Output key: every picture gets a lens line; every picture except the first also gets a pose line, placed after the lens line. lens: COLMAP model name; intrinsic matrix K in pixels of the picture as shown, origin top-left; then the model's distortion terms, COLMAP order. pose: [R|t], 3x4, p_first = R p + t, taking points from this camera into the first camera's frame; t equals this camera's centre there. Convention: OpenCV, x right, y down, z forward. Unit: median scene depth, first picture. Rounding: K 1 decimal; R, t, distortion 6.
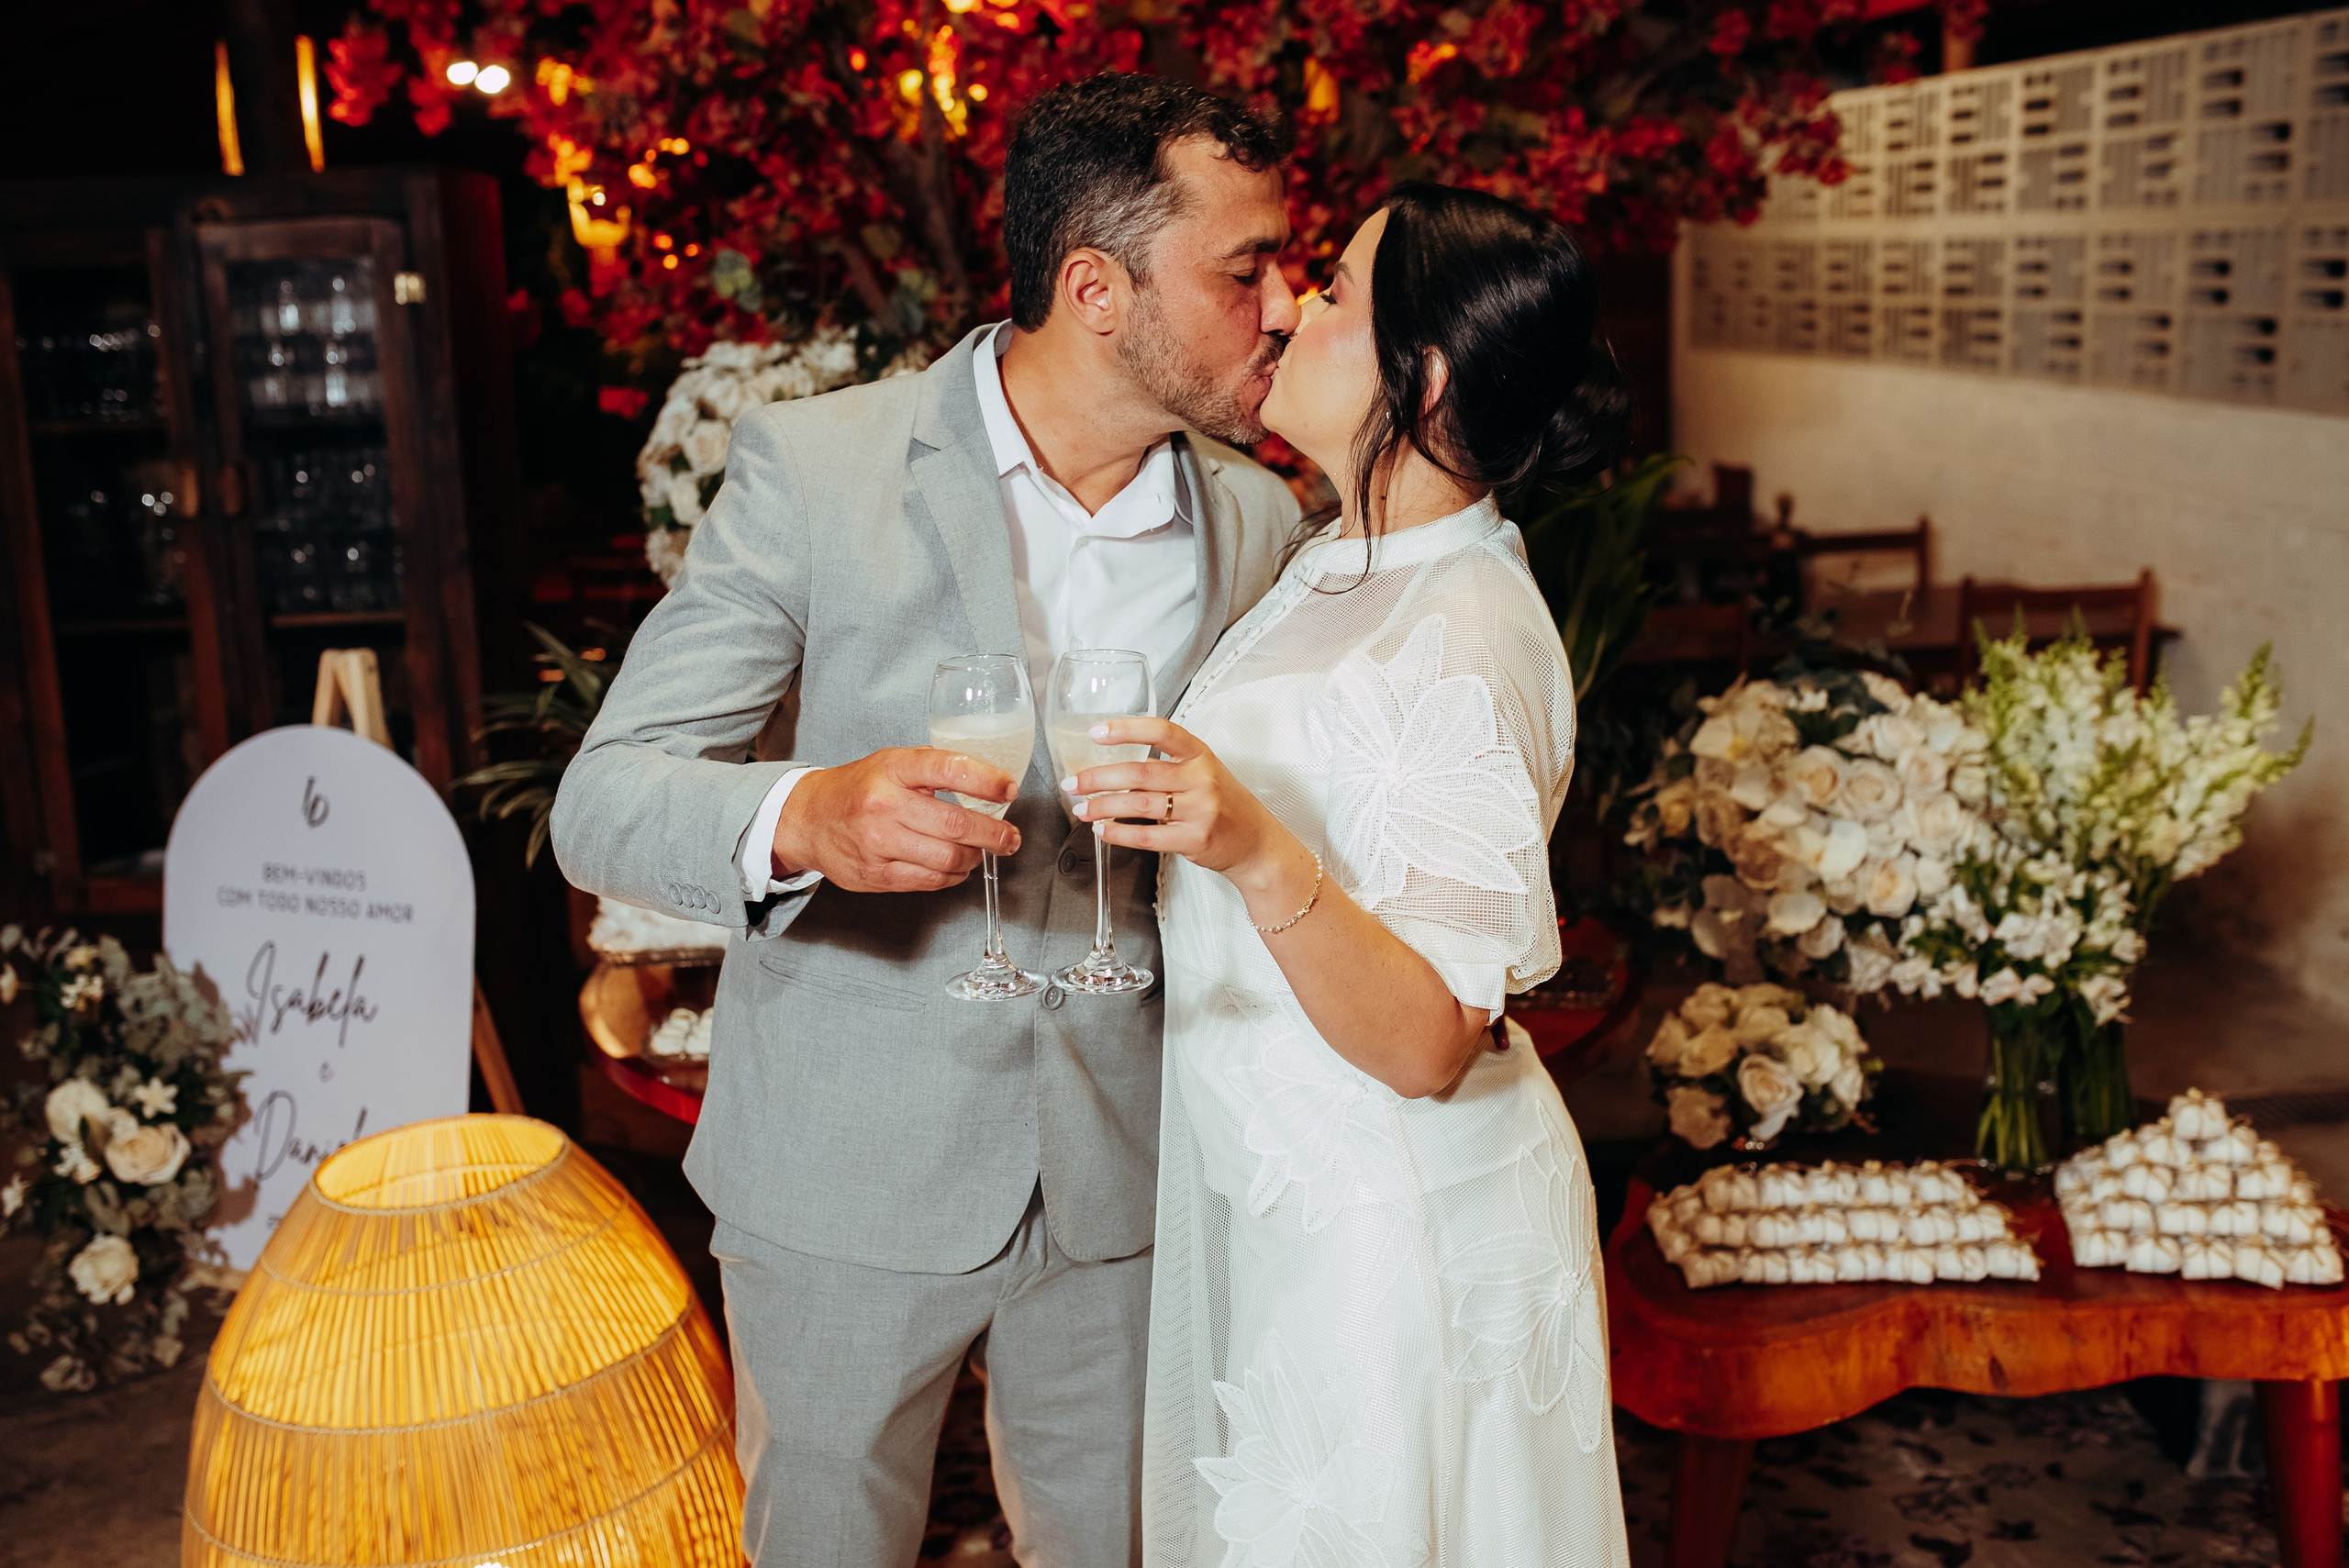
lens RADIAL K [[2314.7, 0, 1160.8], [0, 2314.7, 784.8], [0, 0, 1]] dist [-0.064781, 0.096826]
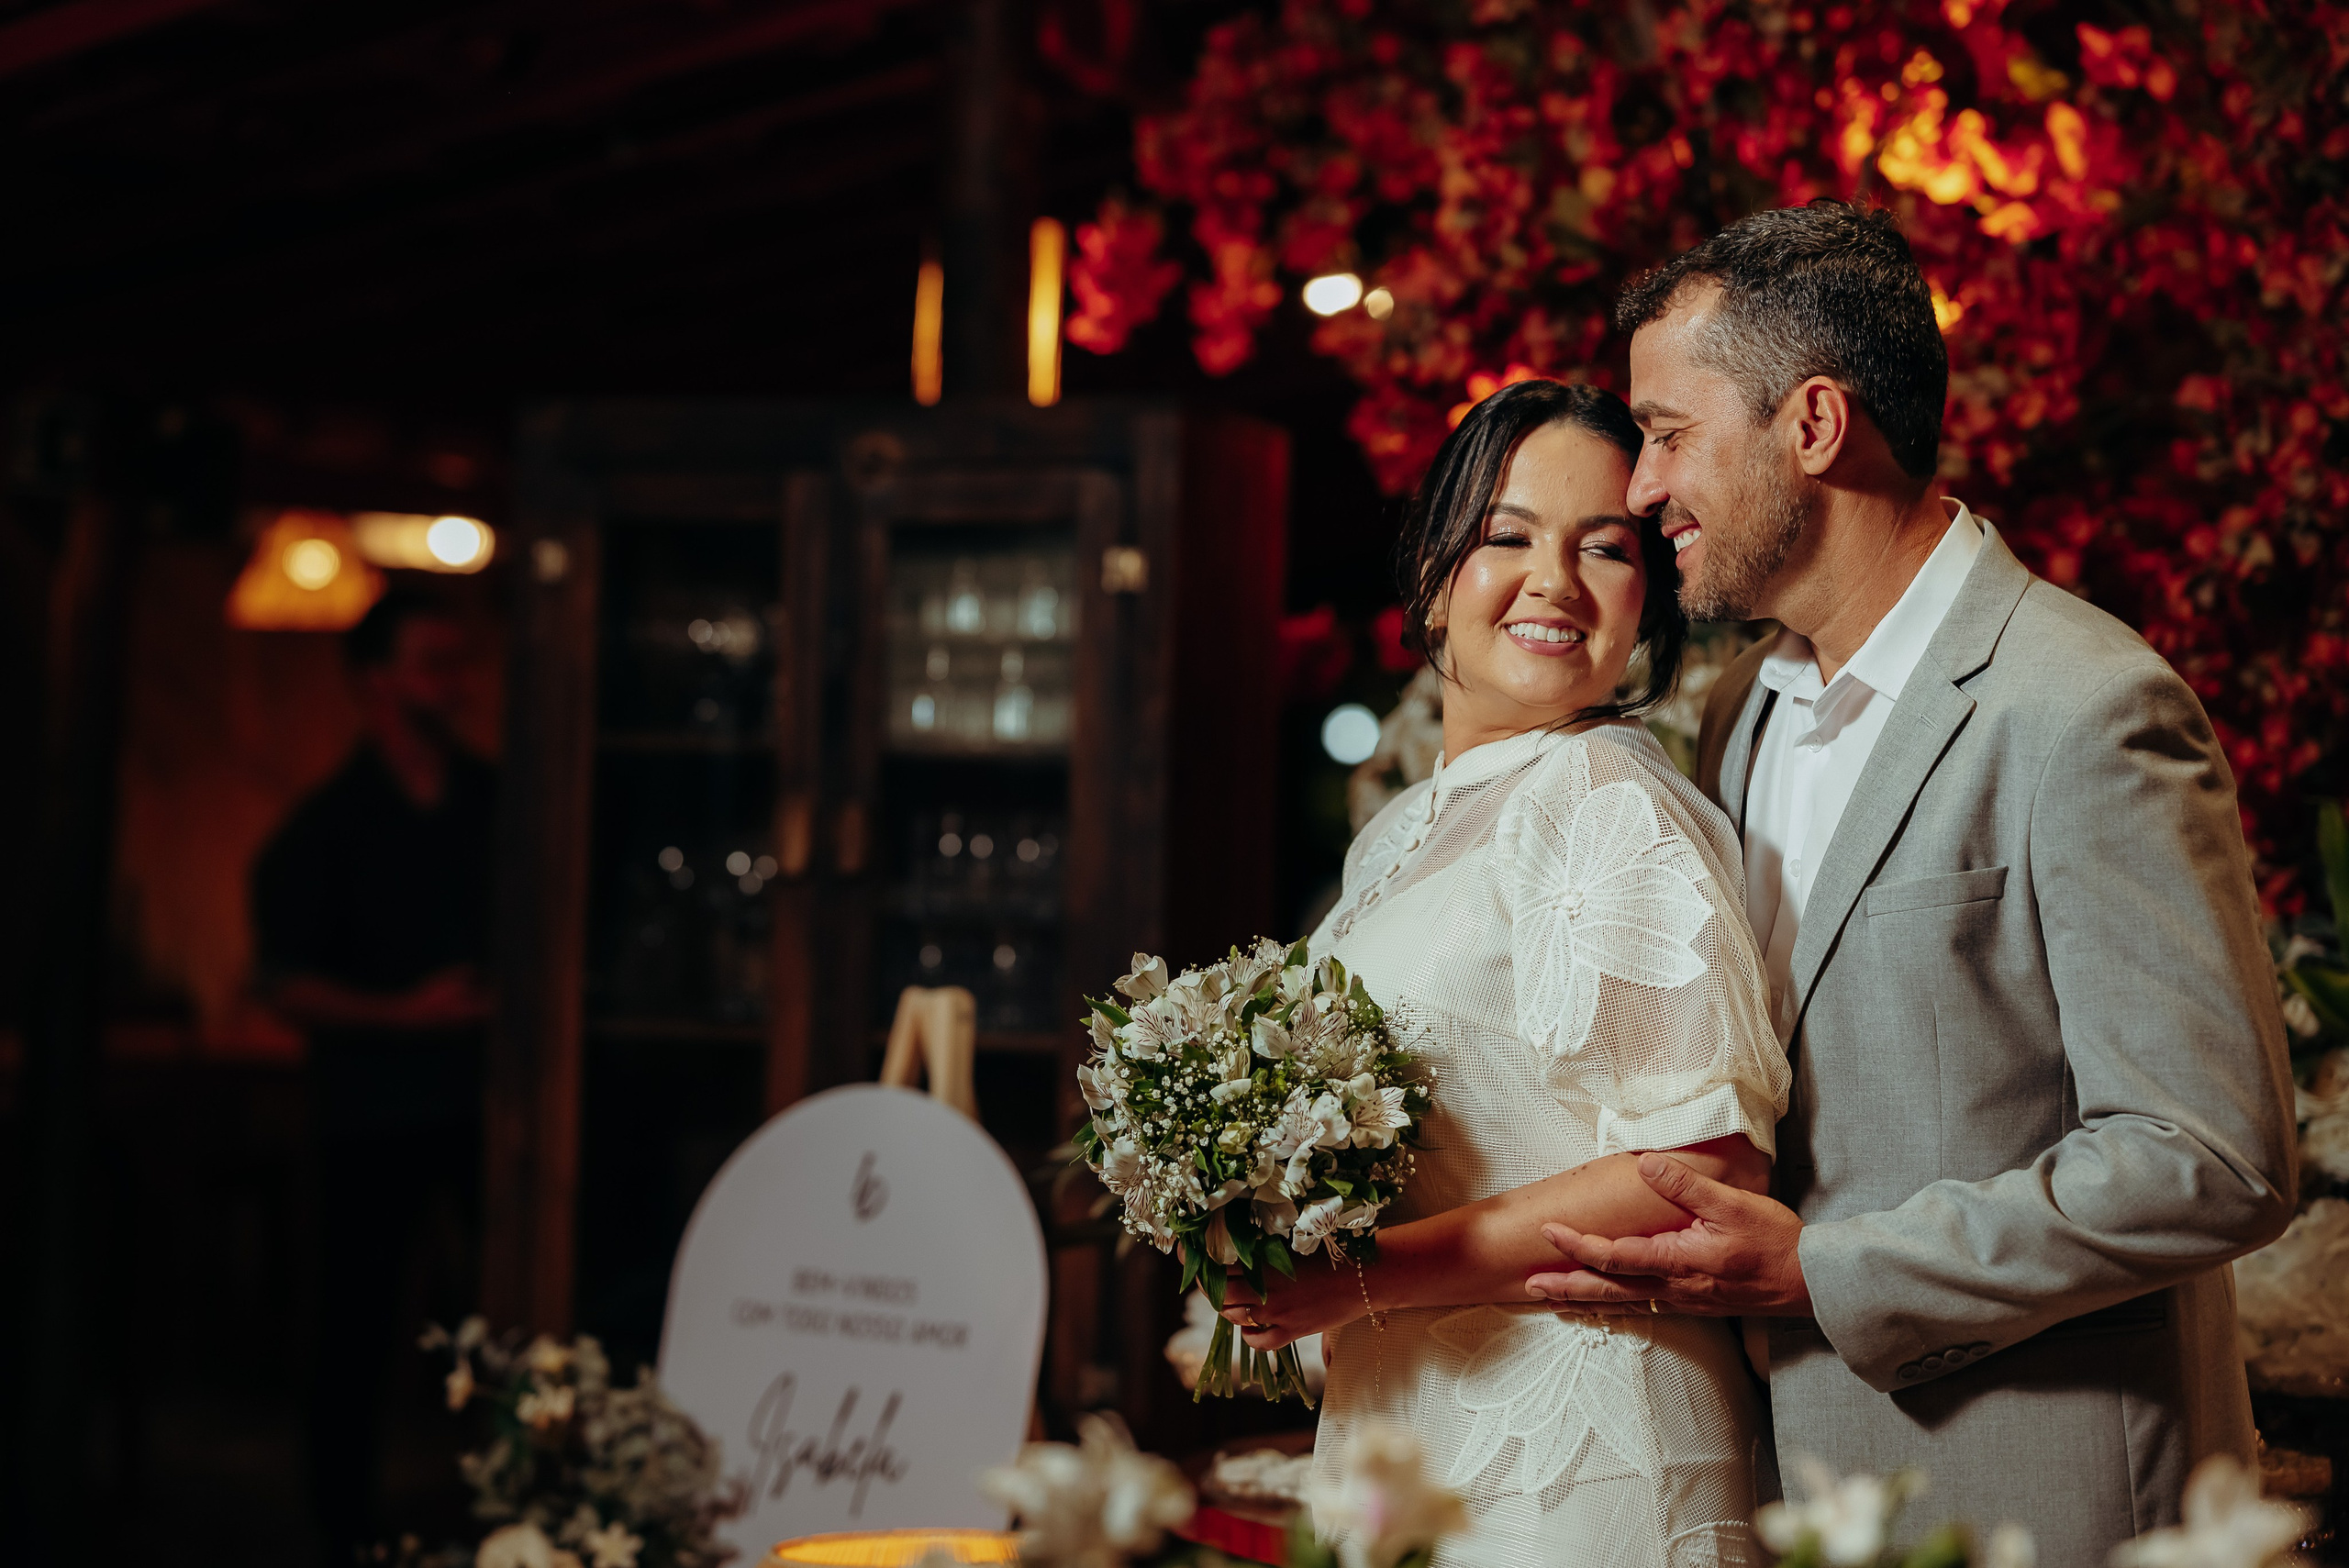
lens RADIAL K [[5674.2, 0, 1174.5], [0, 5674.2, 784.0], [0, 0, 1]] dist [0.047194, -0.026571]
pose [[0.936441, 0.052375, -0.346894, 0.359120], [-0.129484, 0.970580, -0.203001, 0.242666], [0.326056, 0.235015, 0.915672, -0.689450]]
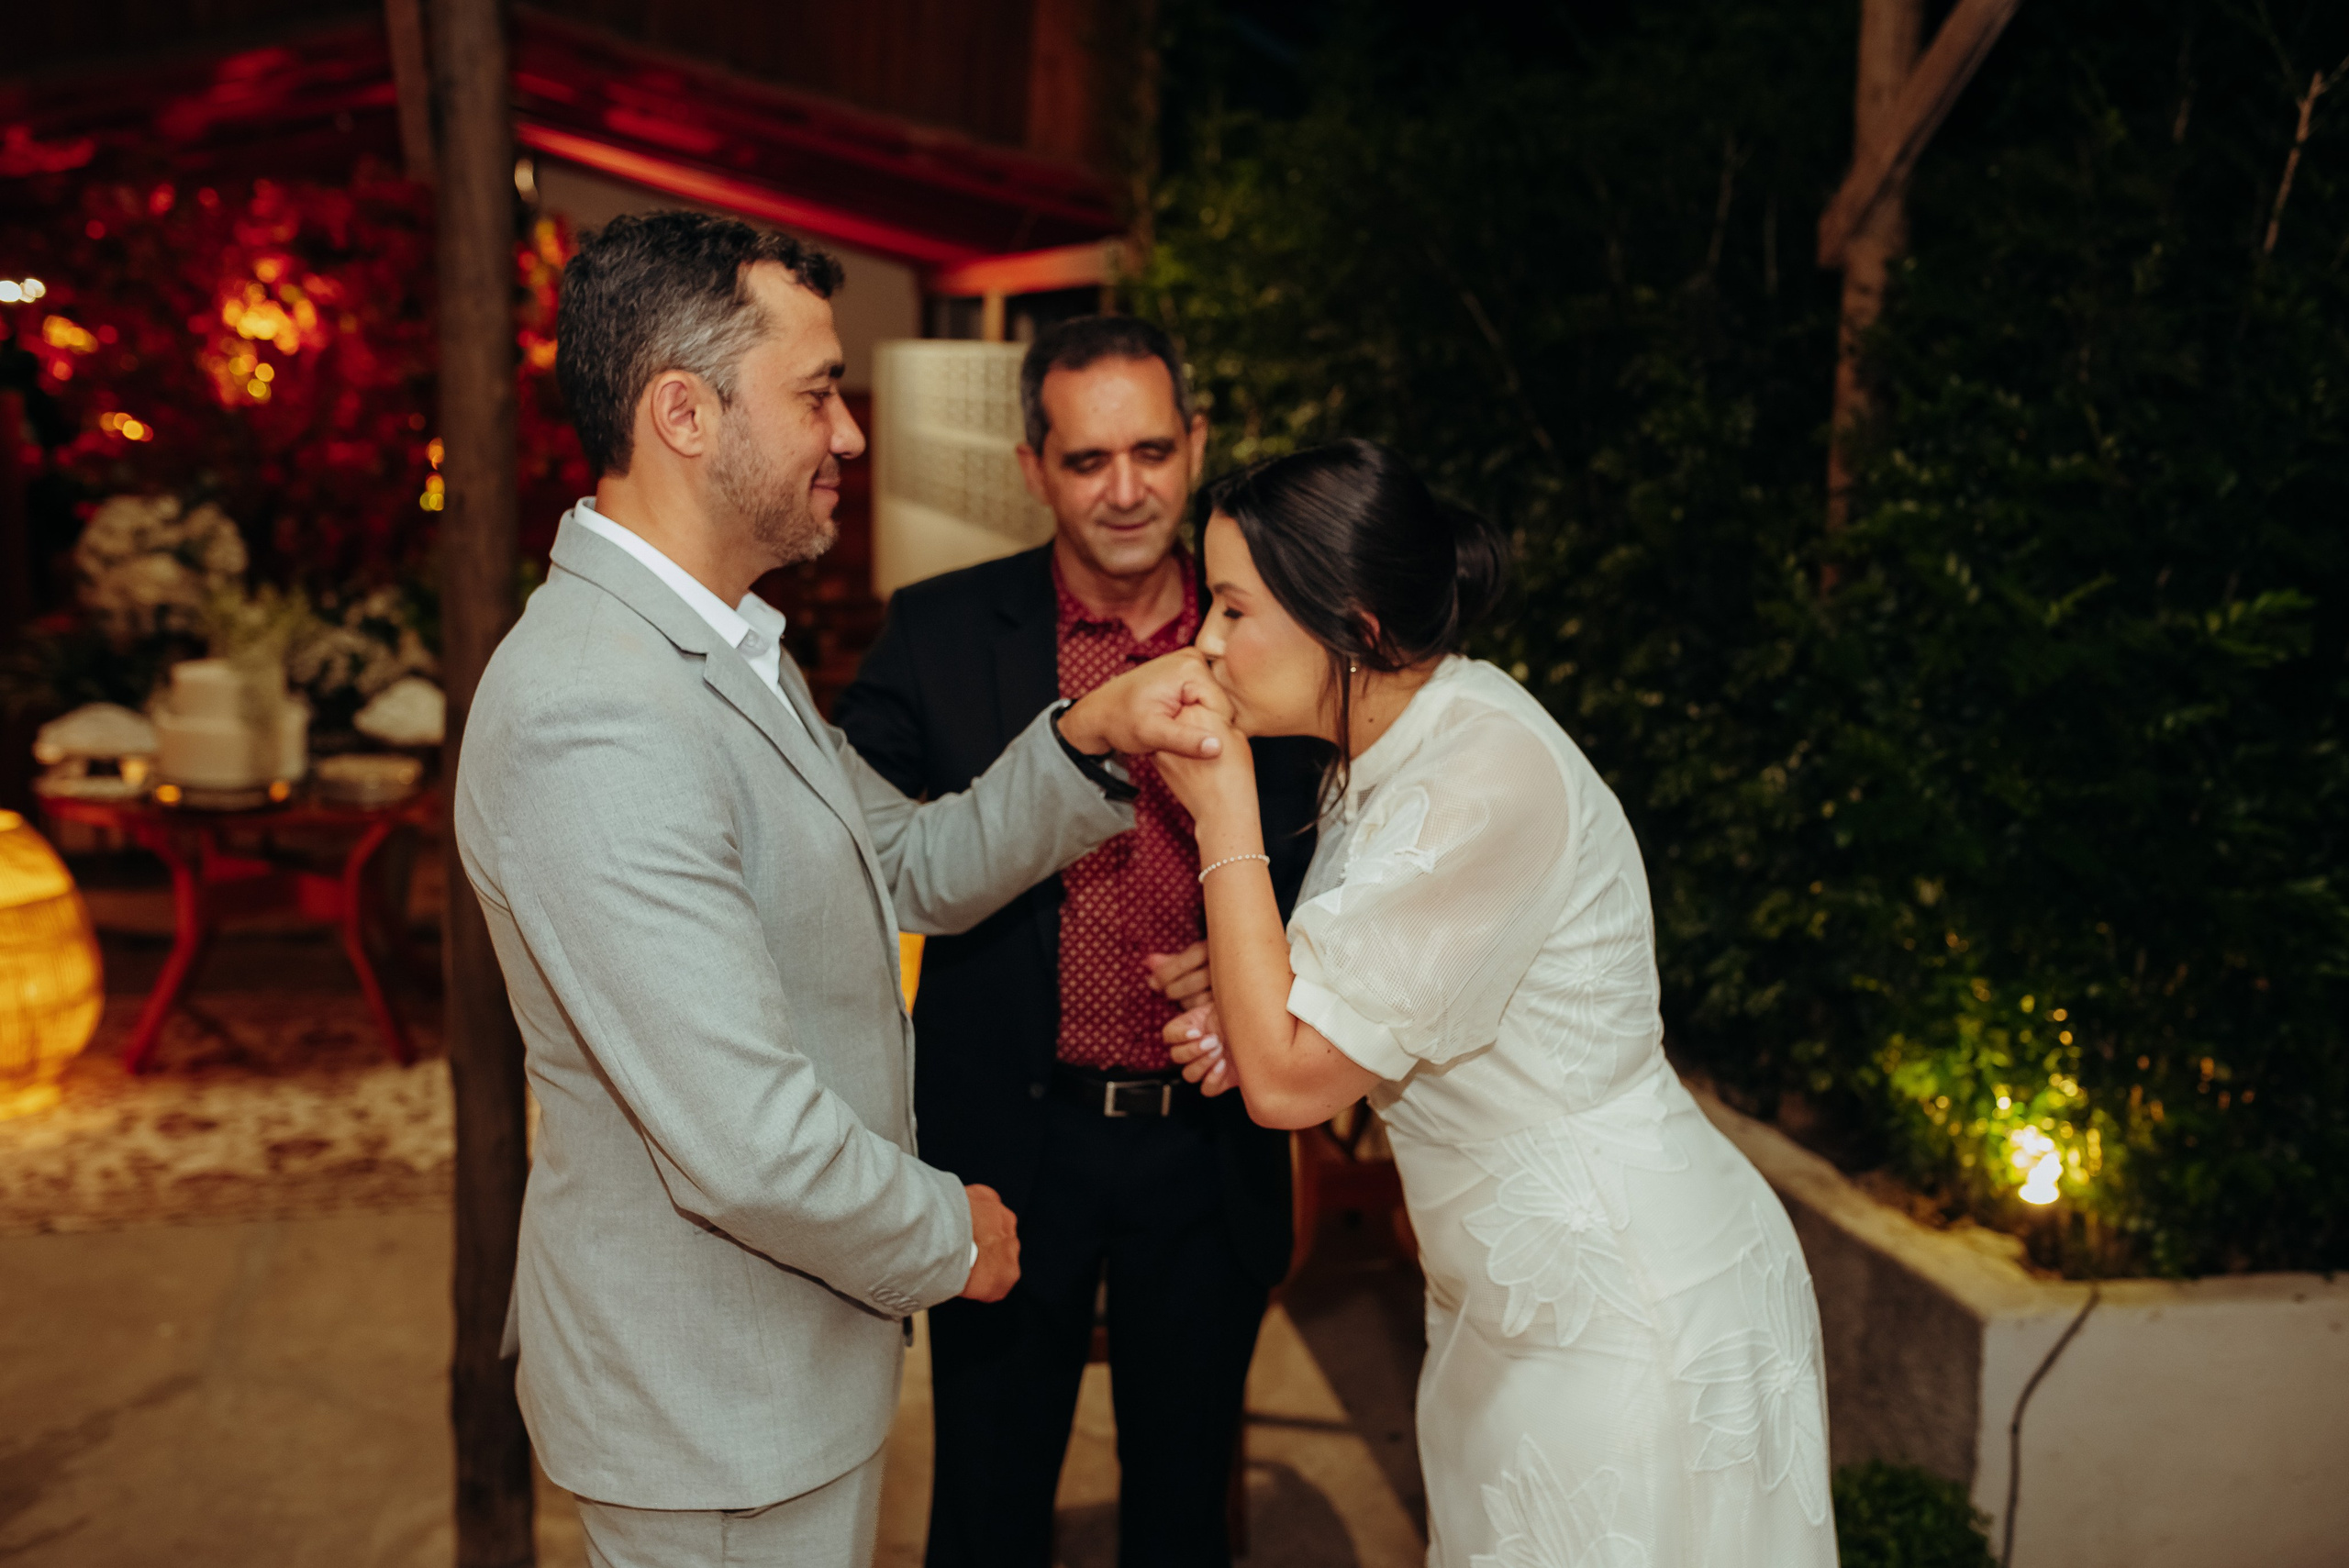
lens RADIAL K [[2282.6, 0, 1181.5], [0, 2282.6, 796.3], [0, 0, 1]] dist [-0.056876, 0.083430]
pose [[0.982514, 0.030677, 0.183644, 0.446260], [-0.024224, 0.999011, -0.037281, 0.158832], [-0.184606, 0.032181, 0.982286, -1.390386]]
